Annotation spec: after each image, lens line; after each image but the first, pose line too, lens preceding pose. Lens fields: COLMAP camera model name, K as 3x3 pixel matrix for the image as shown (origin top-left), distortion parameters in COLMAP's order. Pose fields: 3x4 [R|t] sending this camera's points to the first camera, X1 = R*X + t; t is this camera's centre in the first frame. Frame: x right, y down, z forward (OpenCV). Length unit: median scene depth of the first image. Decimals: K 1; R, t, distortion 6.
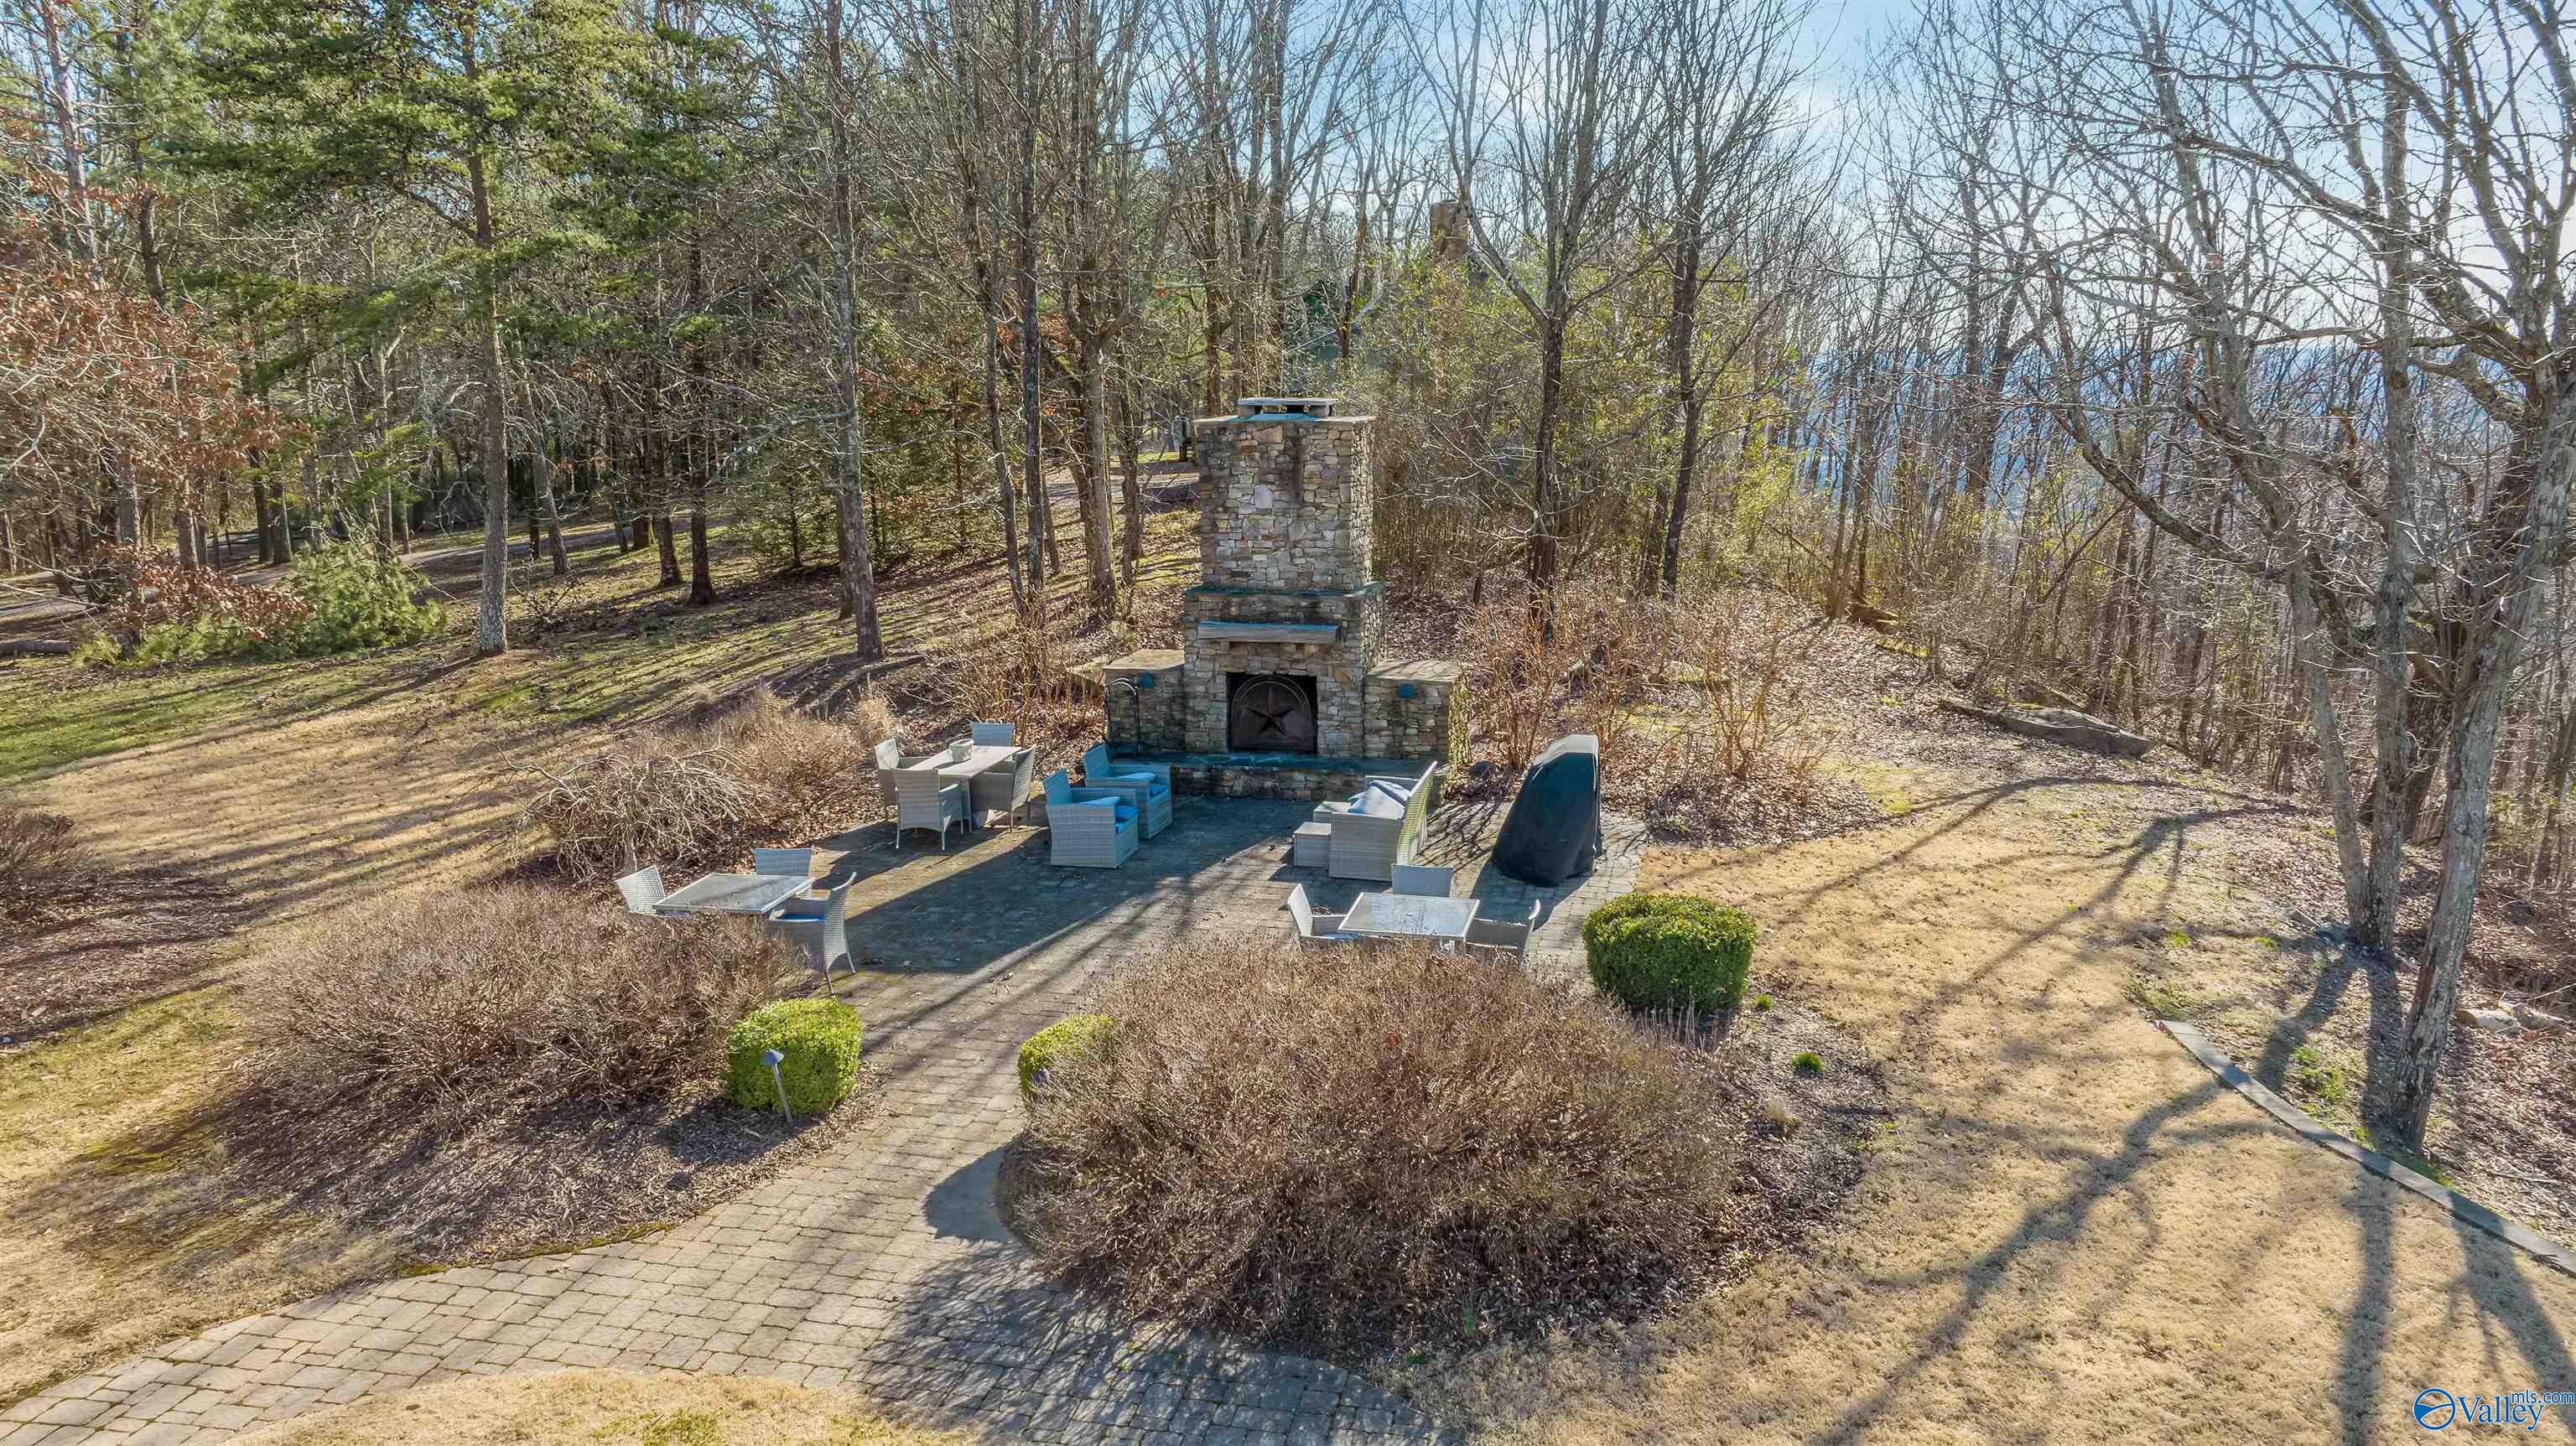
lens RADIAL K [[1825.9, 0, 1287.5], [0, 1825.9, 726.8], [0, 0, 1]] dist [-0.003016, -0.000368]
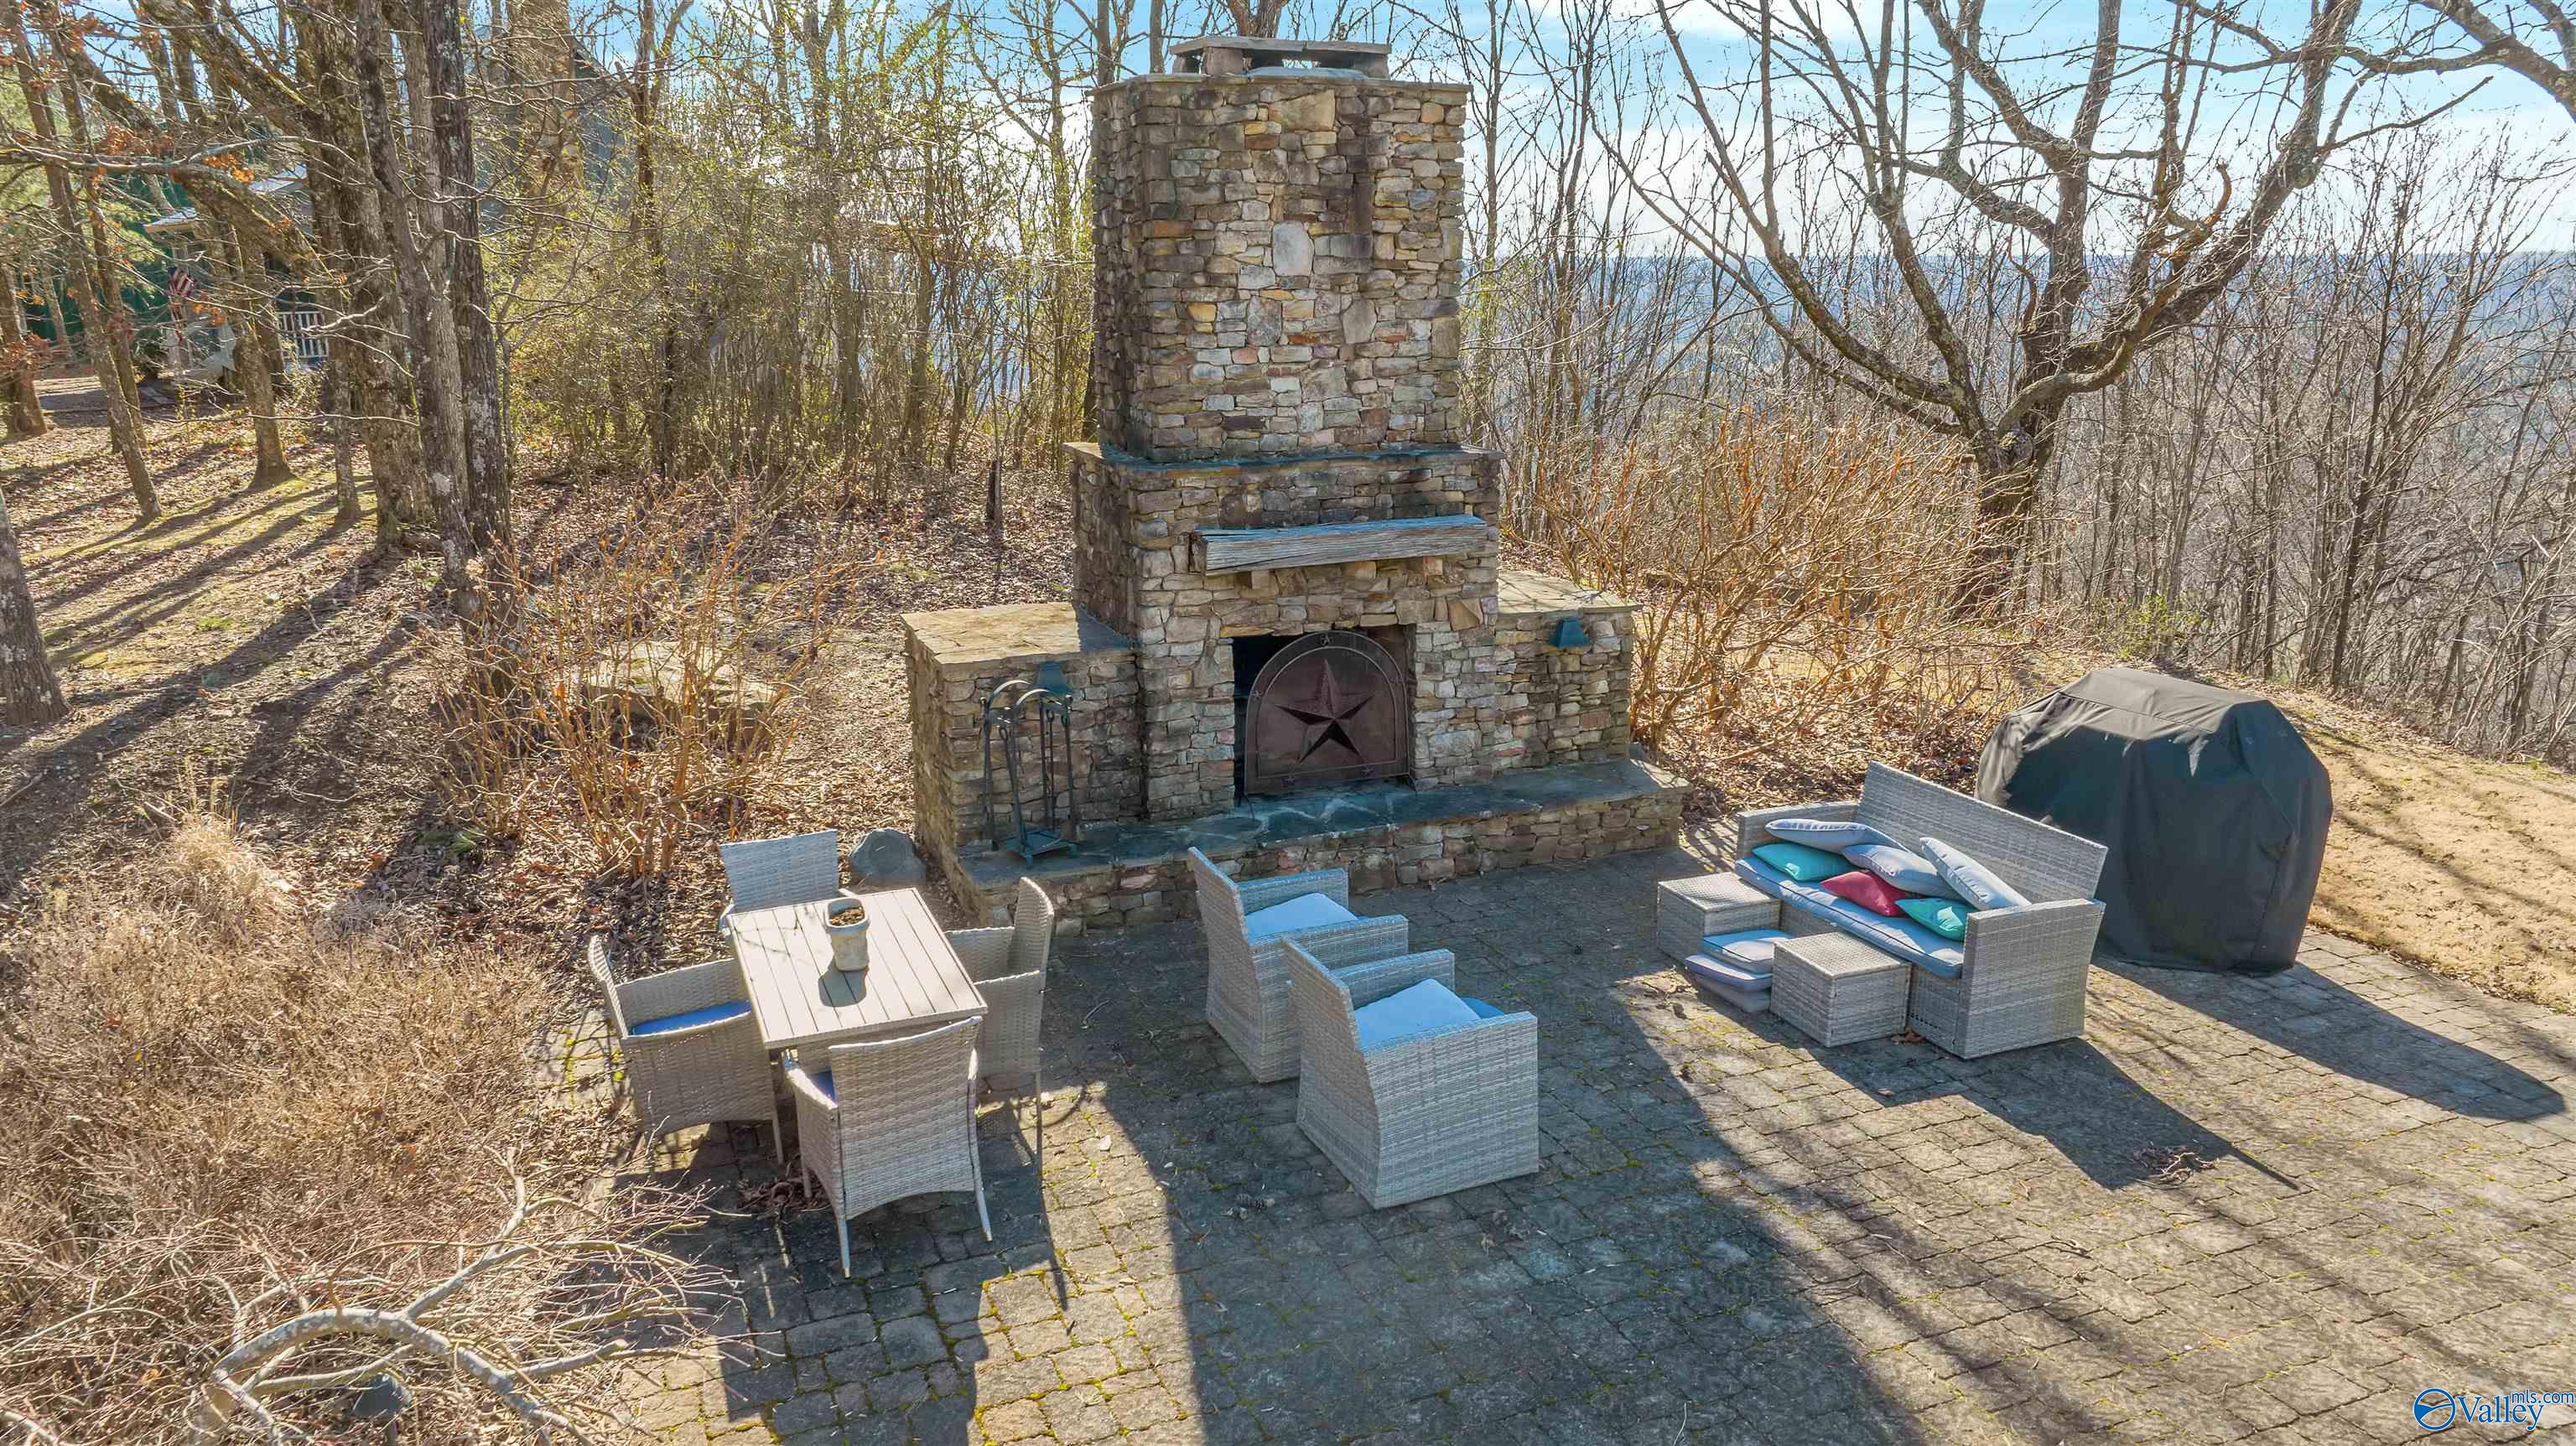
lens RADIAL K [[1825.9, 0, 1288.3], [0, 1825.9, 715.6], [0, 0, 1]] dist [-0.003016, -0.000368]
pose [[0.806487, -0.142514, 0.573819, -0.294175], [0.117790, 0.989789, 0.080273, -0.046542], [-0.579400, 0.002852, 0.815038, 0.623483]]
